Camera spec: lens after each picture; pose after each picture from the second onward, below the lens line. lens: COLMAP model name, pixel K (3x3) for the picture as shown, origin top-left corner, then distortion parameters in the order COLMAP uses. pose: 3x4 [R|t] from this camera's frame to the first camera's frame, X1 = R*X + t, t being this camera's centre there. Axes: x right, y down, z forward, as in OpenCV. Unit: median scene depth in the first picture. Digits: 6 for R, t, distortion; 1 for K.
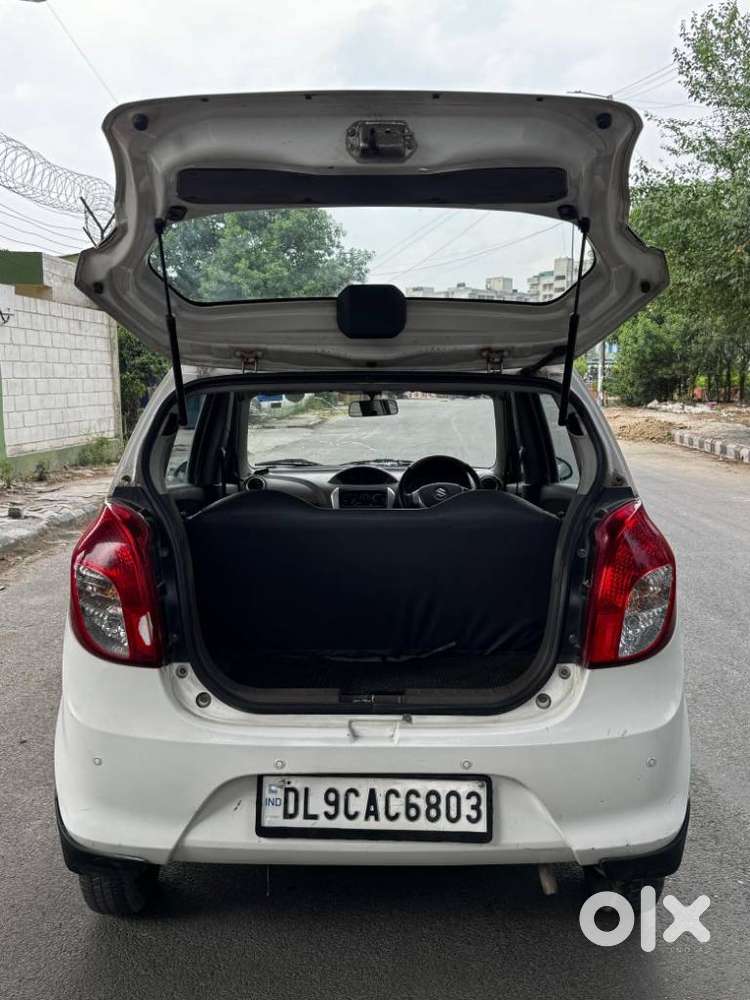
lens RADIAL K [[960.9, 0, 380.4], [0, 960.9, 476.1], [0, 0, 1]] dist [0.034865, 0.000000]
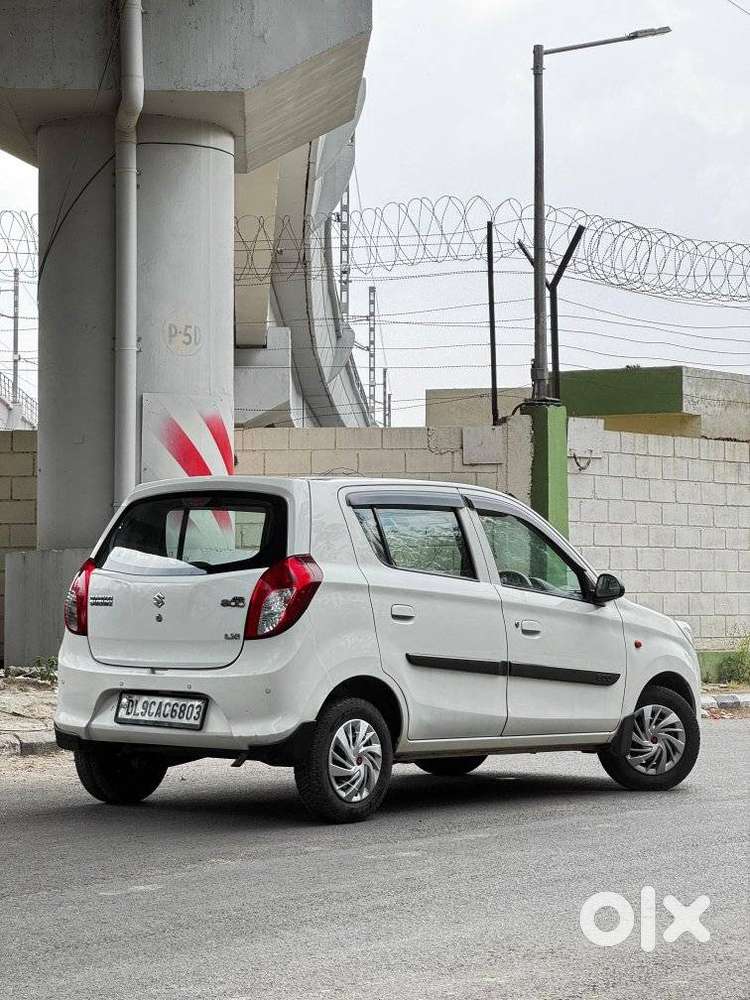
lens RADIAL K [[2250.9, 0, 371.4], [0, 2250.9, 498.9], [0, 0, 1]] dist [0.103288, 0.000000]
pose [[0.773787, -0.019602, -0.633143, 3.163028], [-0.071940, 0.990335, -0.118581, 0.426722], [0.629348, 0.137304, 0.764898, -2.221753]]
